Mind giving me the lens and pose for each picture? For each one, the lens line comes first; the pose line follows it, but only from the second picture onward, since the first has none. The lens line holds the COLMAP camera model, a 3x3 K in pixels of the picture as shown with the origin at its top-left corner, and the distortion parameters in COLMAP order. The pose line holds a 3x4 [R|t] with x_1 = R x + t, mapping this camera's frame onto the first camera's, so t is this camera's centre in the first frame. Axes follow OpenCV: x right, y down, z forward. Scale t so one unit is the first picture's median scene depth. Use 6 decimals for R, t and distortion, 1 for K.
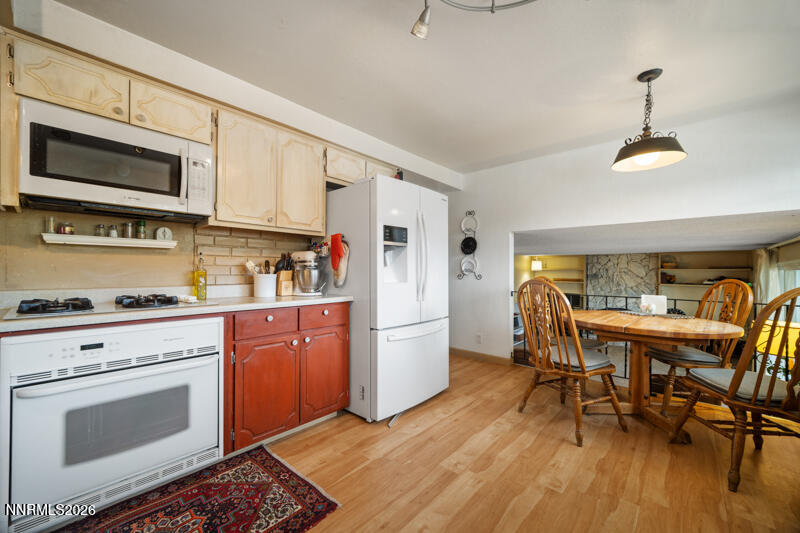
lens RADIAL K [[319.9, 0, 396.3], [0, 319.9, 263.7], [0, 0, 1]] dist [-0.002690, -0.000455]
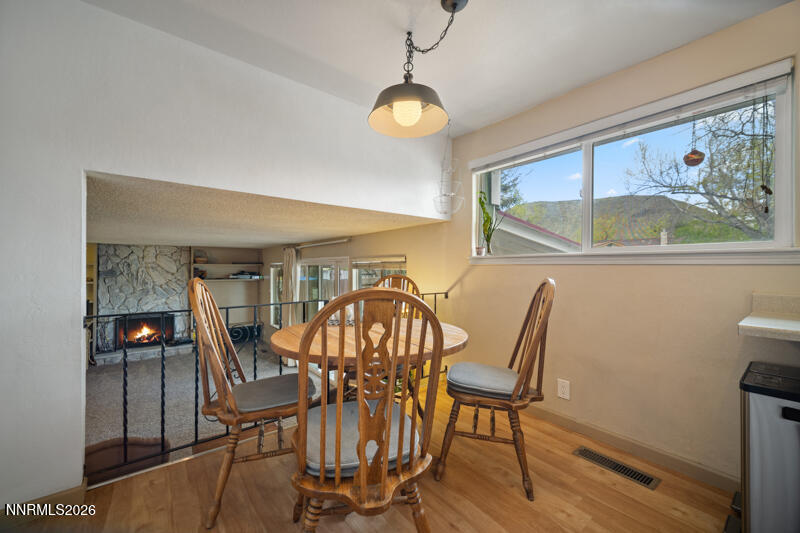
lens RADIAL K [[319.9, 0, 400.5], [0, 319.9, 267.9], [0, 0, 1]] dist [-0.002690, -0.000455]
pose [[0.172635, -0.007247, 0.984959, 0.038446], [-0.022026, 0.999694, 0.011216, 0.013414], [-0.984740, -0.023631, 0.172422, 0.803874]]
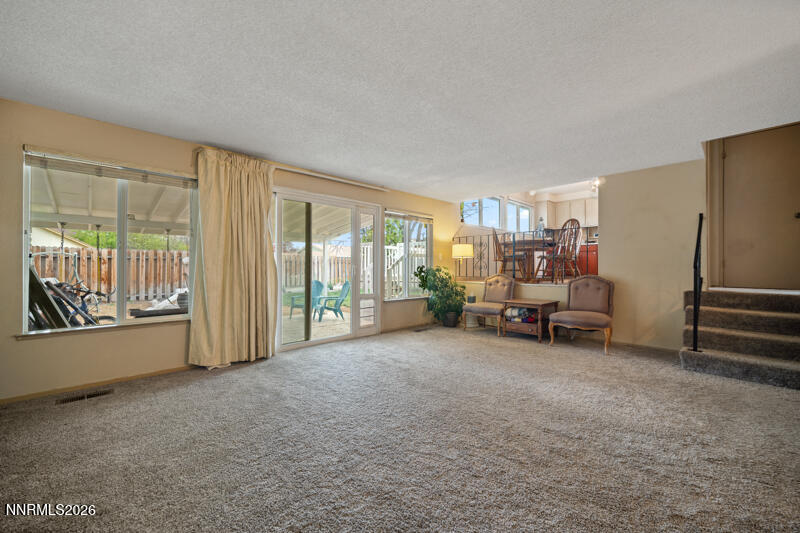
lens RADIAL K [[319.9, 0, 397.1], [0, 319.9, 271.2], [0, 0, 1]] dist [-0.002690, -0.000455]
pose [[-0.996708, -0.008492, 0.080624, 1.675230], [-0.009216, 0.999920, -0.008617, 0.435341], [-0.080545, -0.009331, -0.996707, 3.609991]]
